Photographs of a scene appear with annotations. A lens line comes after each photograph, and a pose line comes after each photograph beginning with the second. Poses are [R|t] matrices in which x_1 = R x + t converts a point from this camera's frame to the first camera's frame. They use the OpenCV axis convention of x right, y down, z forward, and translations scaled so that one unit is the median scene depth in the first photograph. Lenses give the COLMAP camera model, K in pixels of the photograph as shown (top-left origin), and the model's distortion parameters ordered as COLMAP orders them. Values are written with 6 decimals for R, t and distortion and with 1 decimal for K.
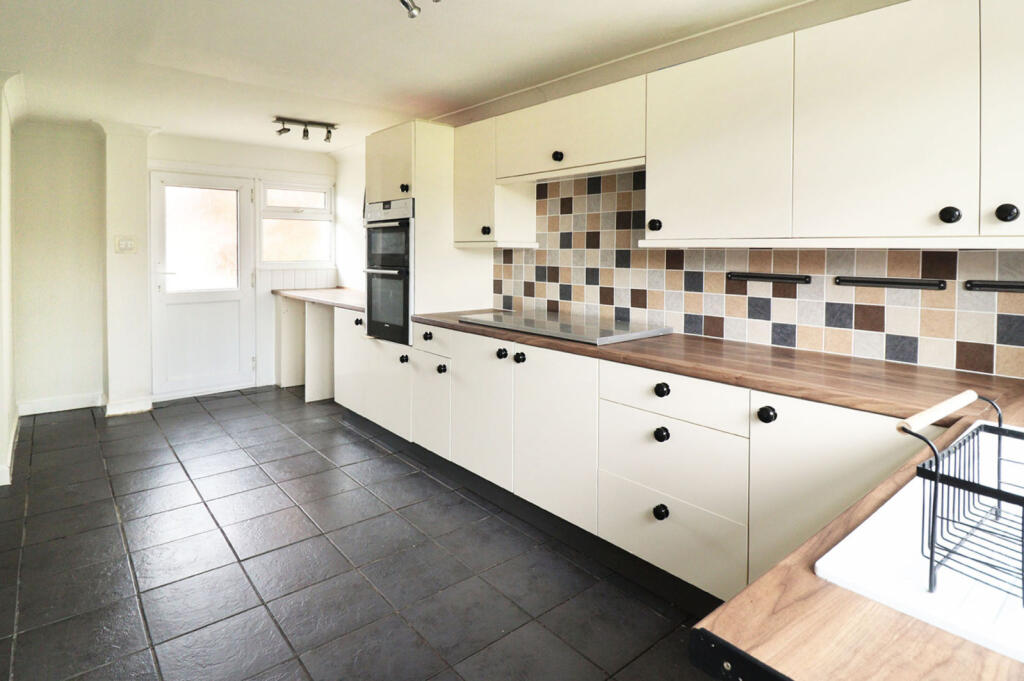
lens RADIAL K [[548.0, 0, 516.1], [0, 548.0, 316.6], [0, 0, 1]] dist [0.002169, 0.000296]
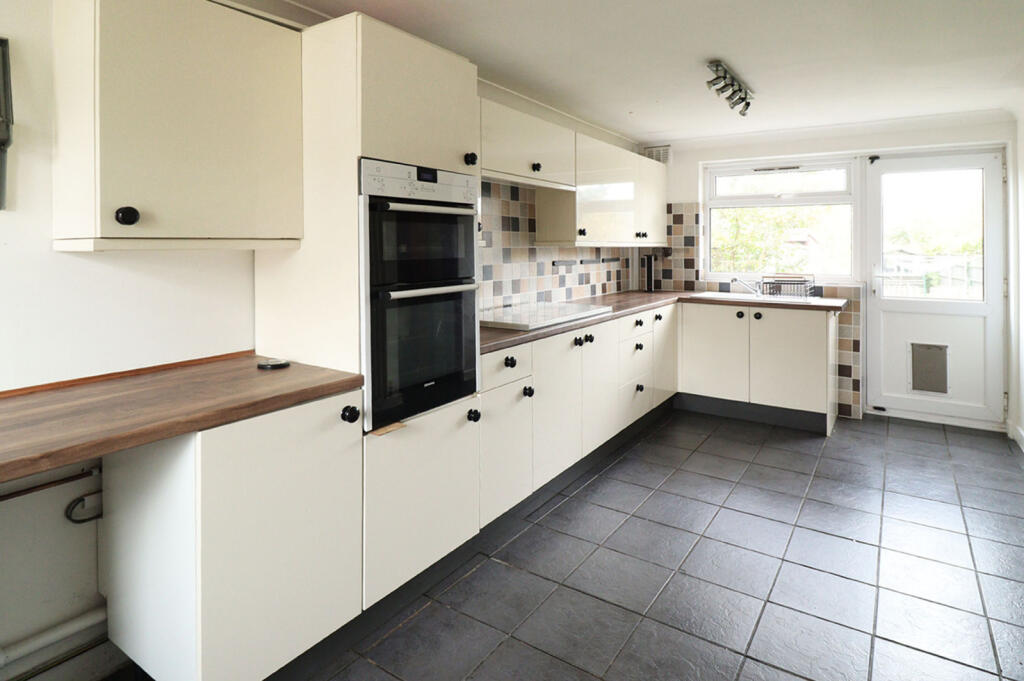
lens RADIAL K [[548.0, 0, 516.1], [0, 548.0, 316.6], [0, 0, 1]] dist [0.002169, 0.000296]
pose [[-0.251931, -0.132682, 0.958606, -0.995516], [0.112738, 0.979788, 0.165242, -0.171822], [-0.961156, 0.149701, -0.231881, 1.286548]]
